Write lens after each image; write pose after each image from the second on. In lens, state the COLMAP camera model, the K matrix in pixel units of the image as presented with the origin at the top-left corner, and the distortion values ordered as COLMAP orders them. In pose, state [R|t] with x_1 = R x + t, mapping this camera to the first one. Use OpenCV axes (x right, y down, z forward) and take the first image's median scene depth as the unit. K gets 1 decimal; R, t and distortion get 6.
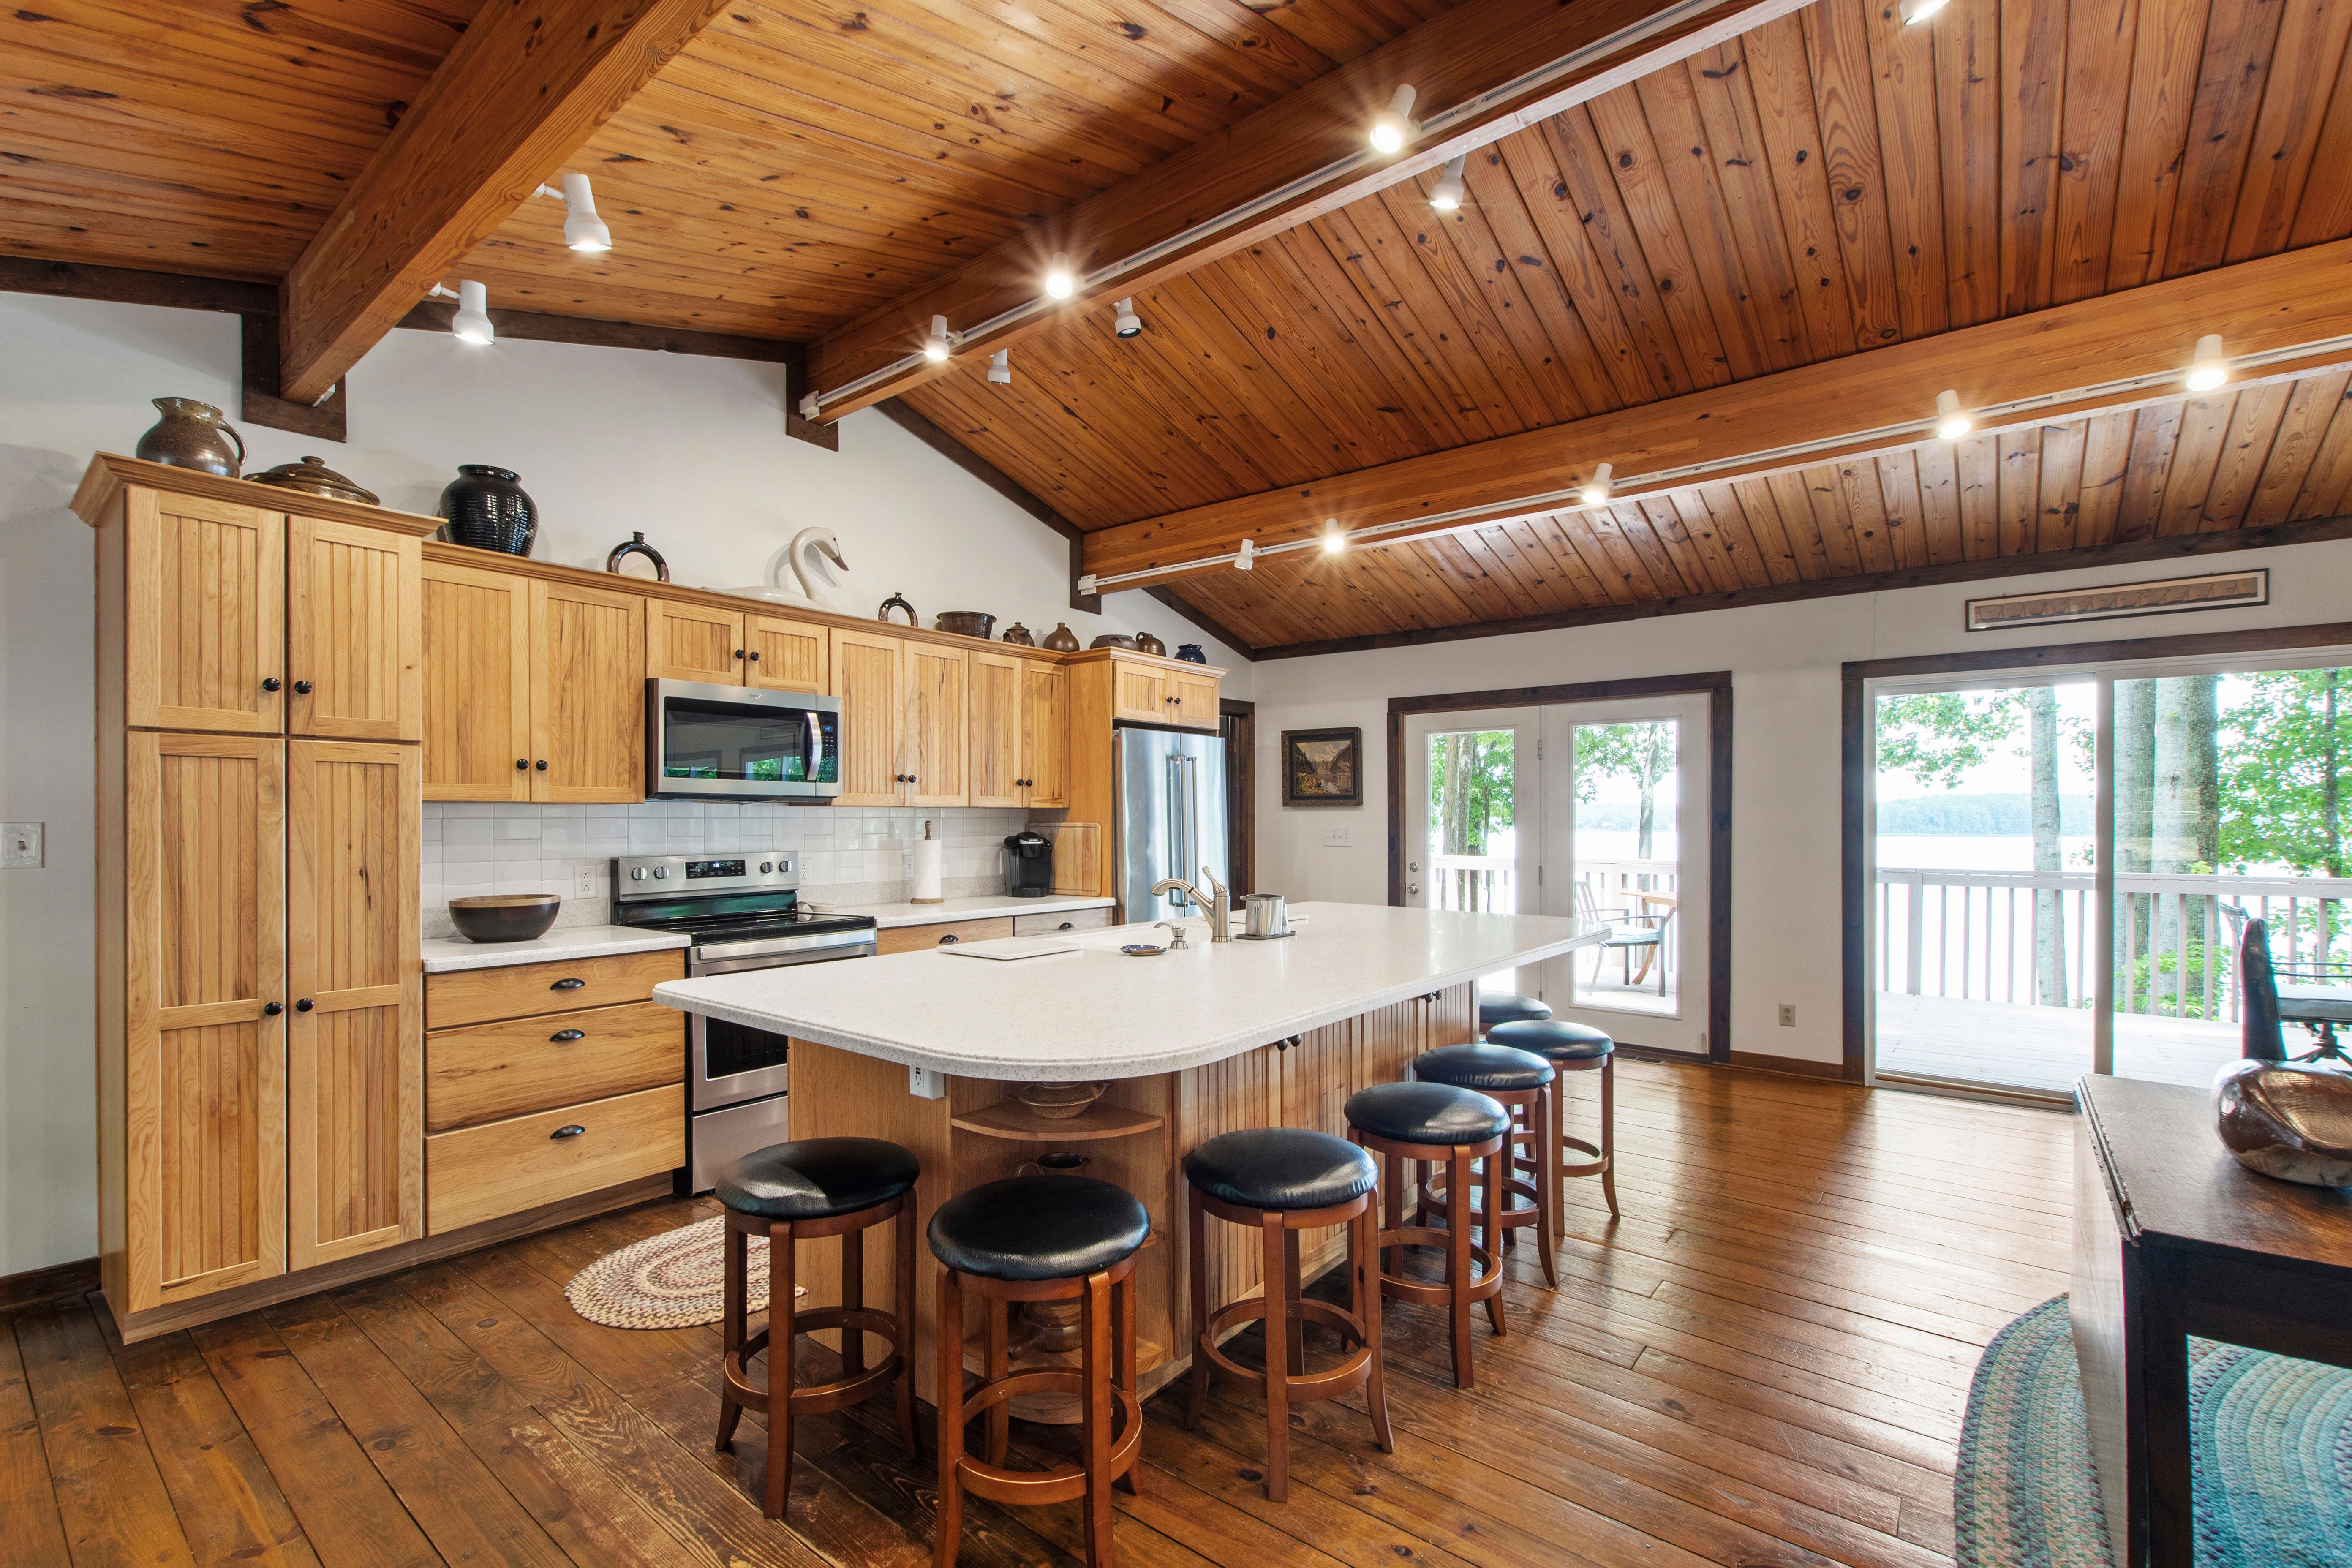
lens RADIAL K [[1025.2, 0, 1142.2], [0, 1025.2, 832.6], [0, 0, 1]] dist [-0.001419, -0.002371]
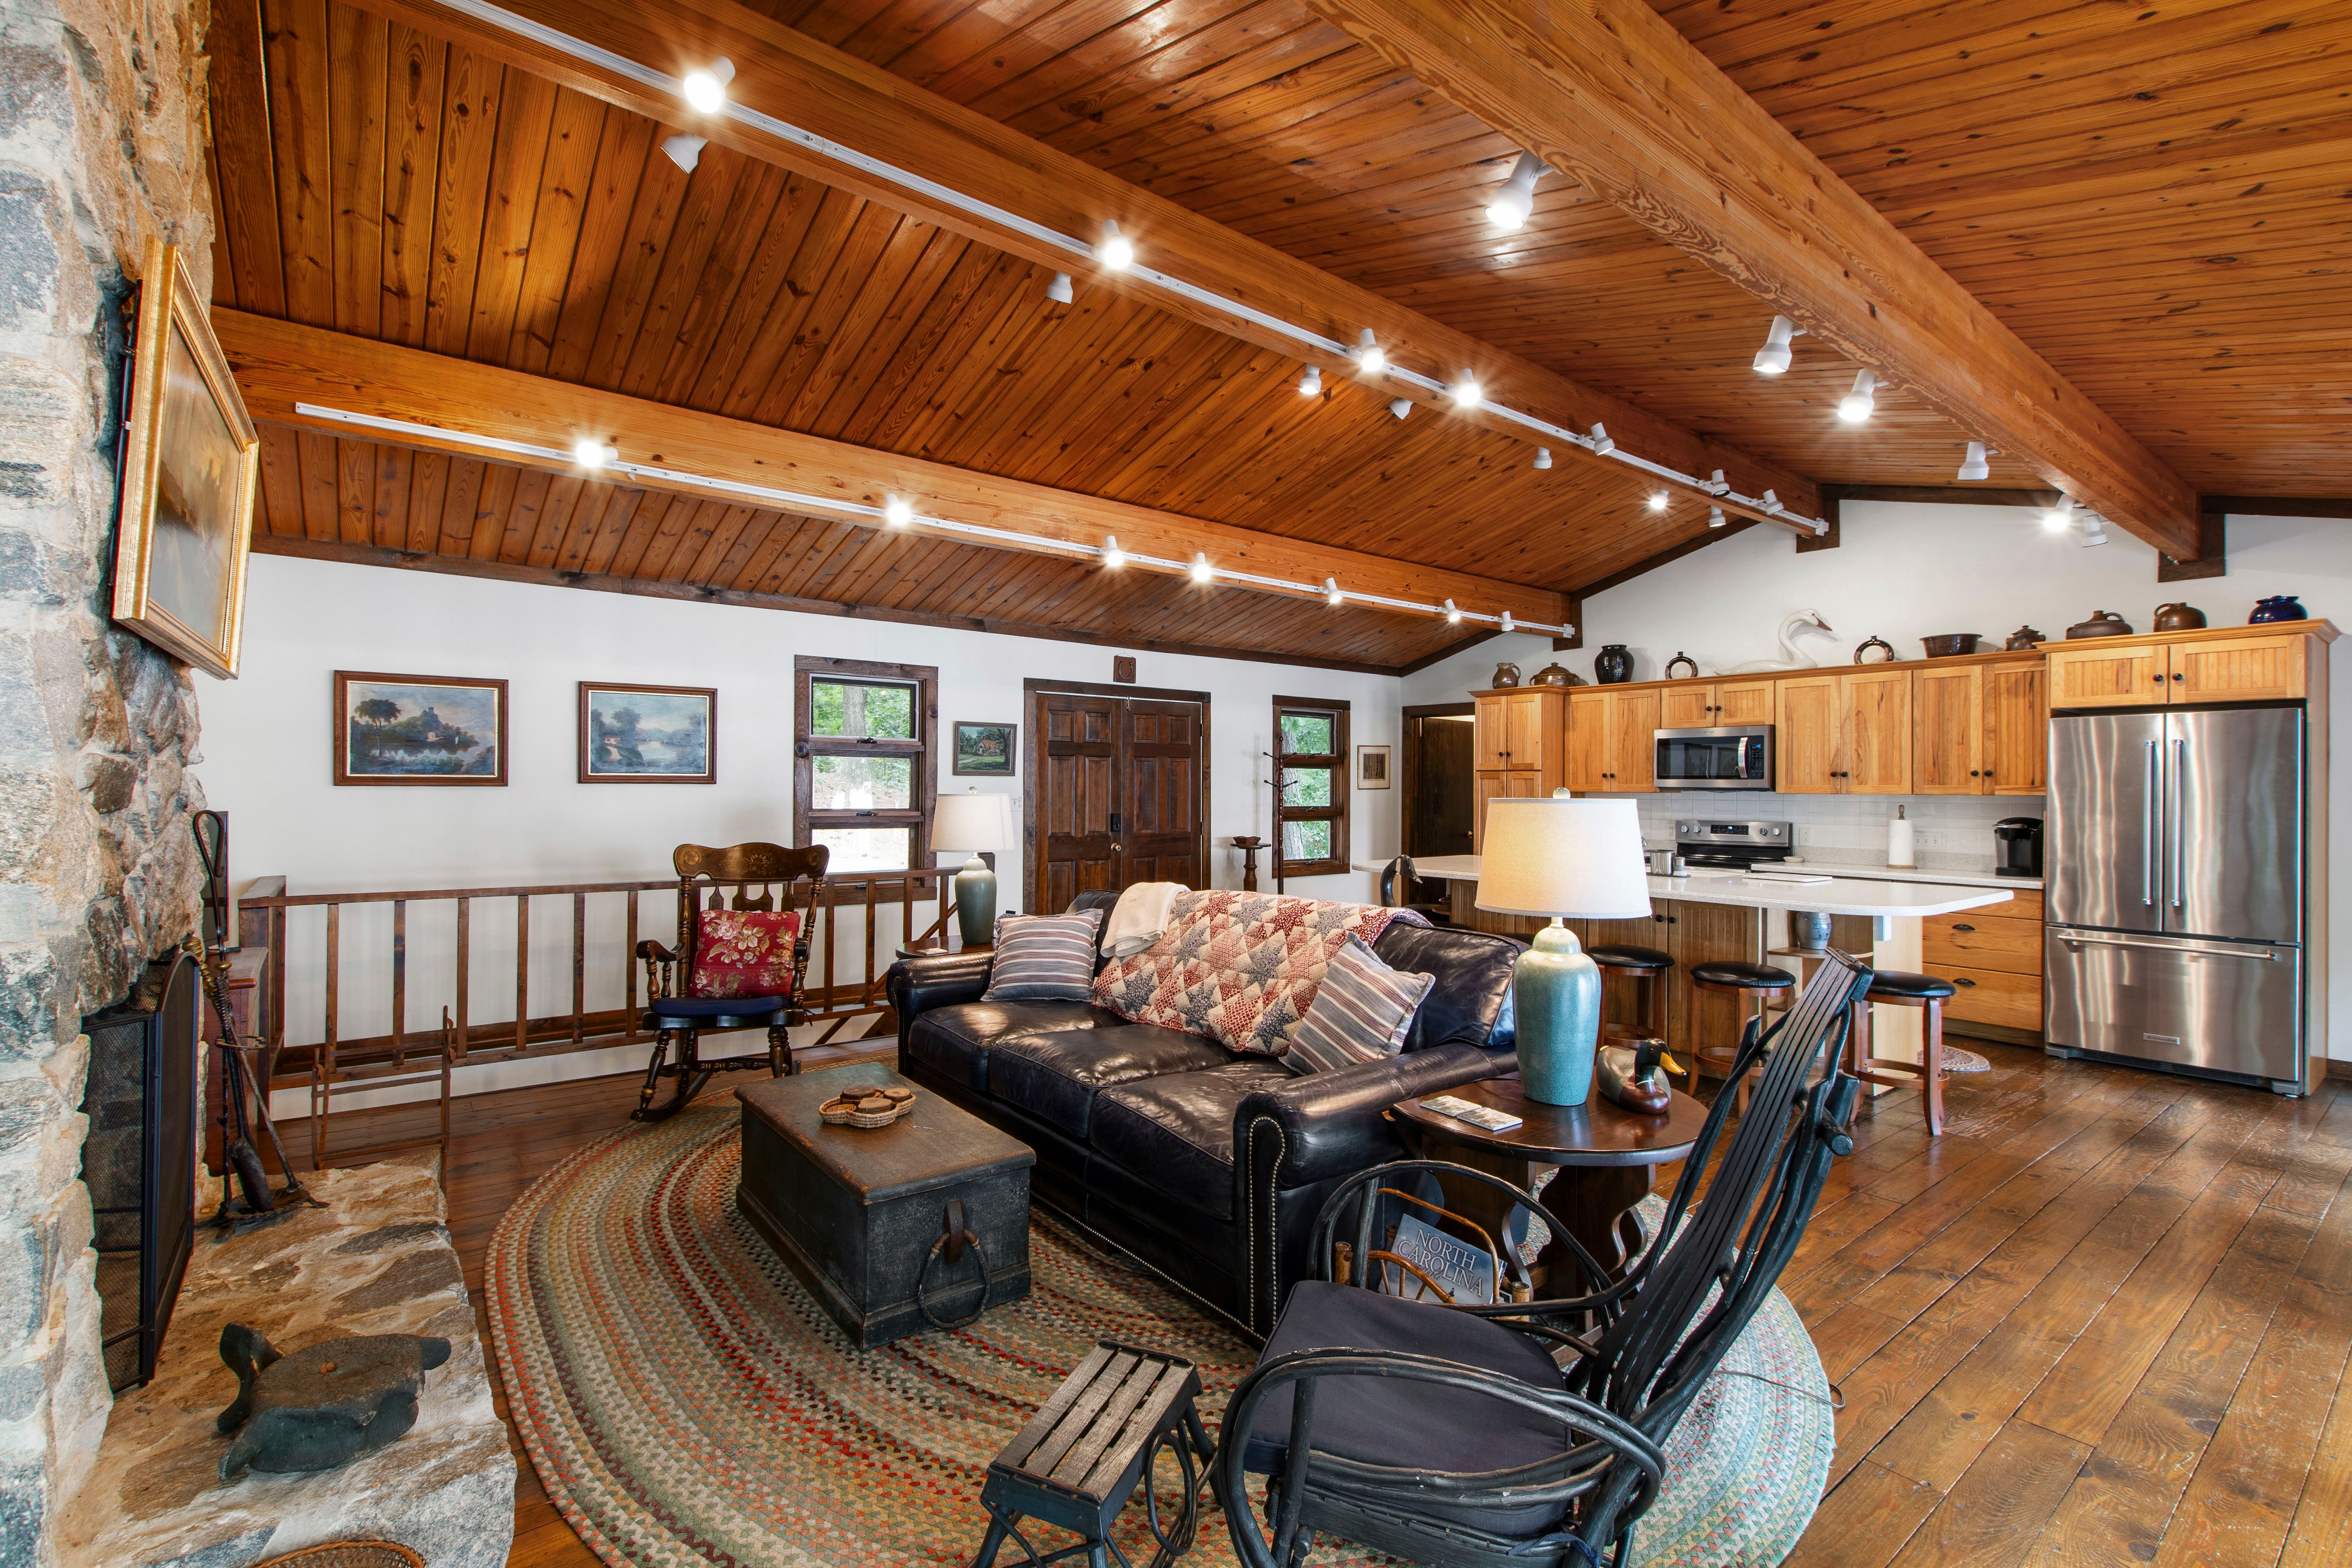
lens RADIAL K [[1025.2, 0, 1168.7], [0, 1025.2, 788.2], [0, 0, 1]] dist [-0.001419, -0.002371]
pose [[-0.214335, 0.003997, -0.976752, 1.309436], [-0.016292, 0.999838, 0.007666, -0.028113], [0.976624, 0.017556, -0.214235, 0.389503]]
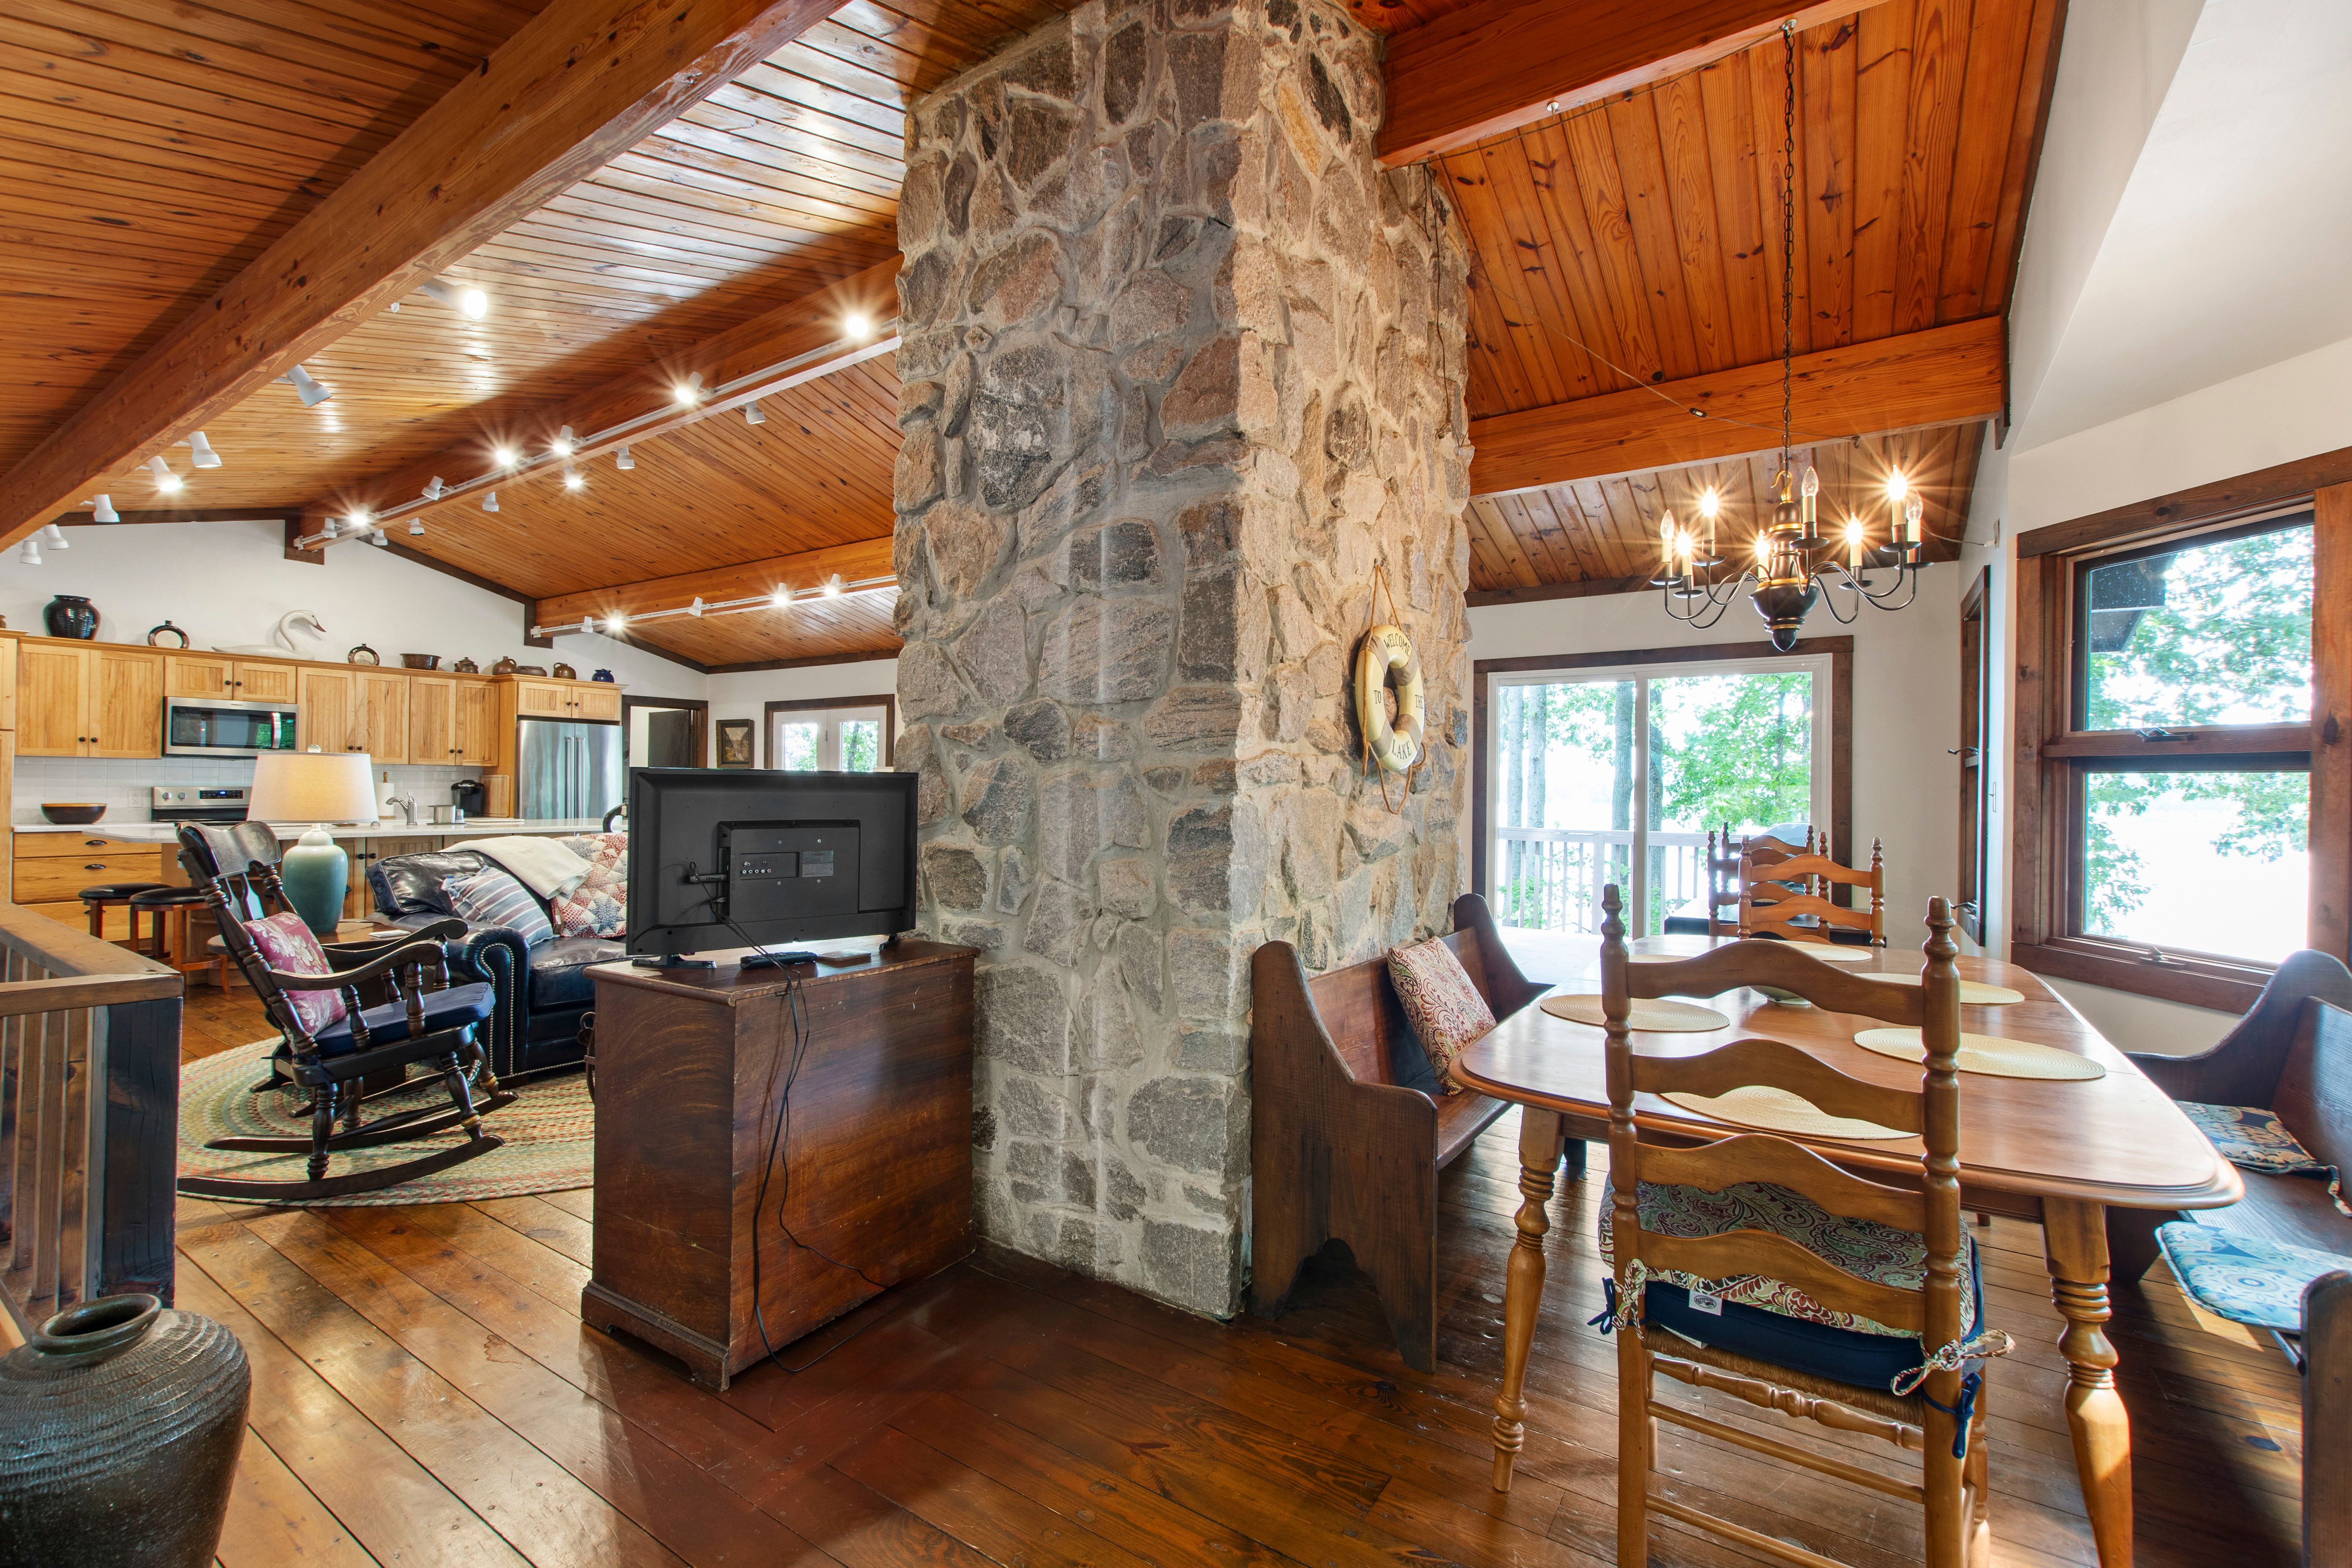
lens RADIAL K [[1025.2, 0, 1171.9], [0, 1025.2, 784.6], [0, 0, 1]] dist [-0.001419, -0.002371]
pose [[0.993009, 0.007003, 0.117833, 0.965246], [-0.004683, 0.999790, -0.019953, 0.040207], [-0.117948, 0.019262, 0.992833, -0.942102]]
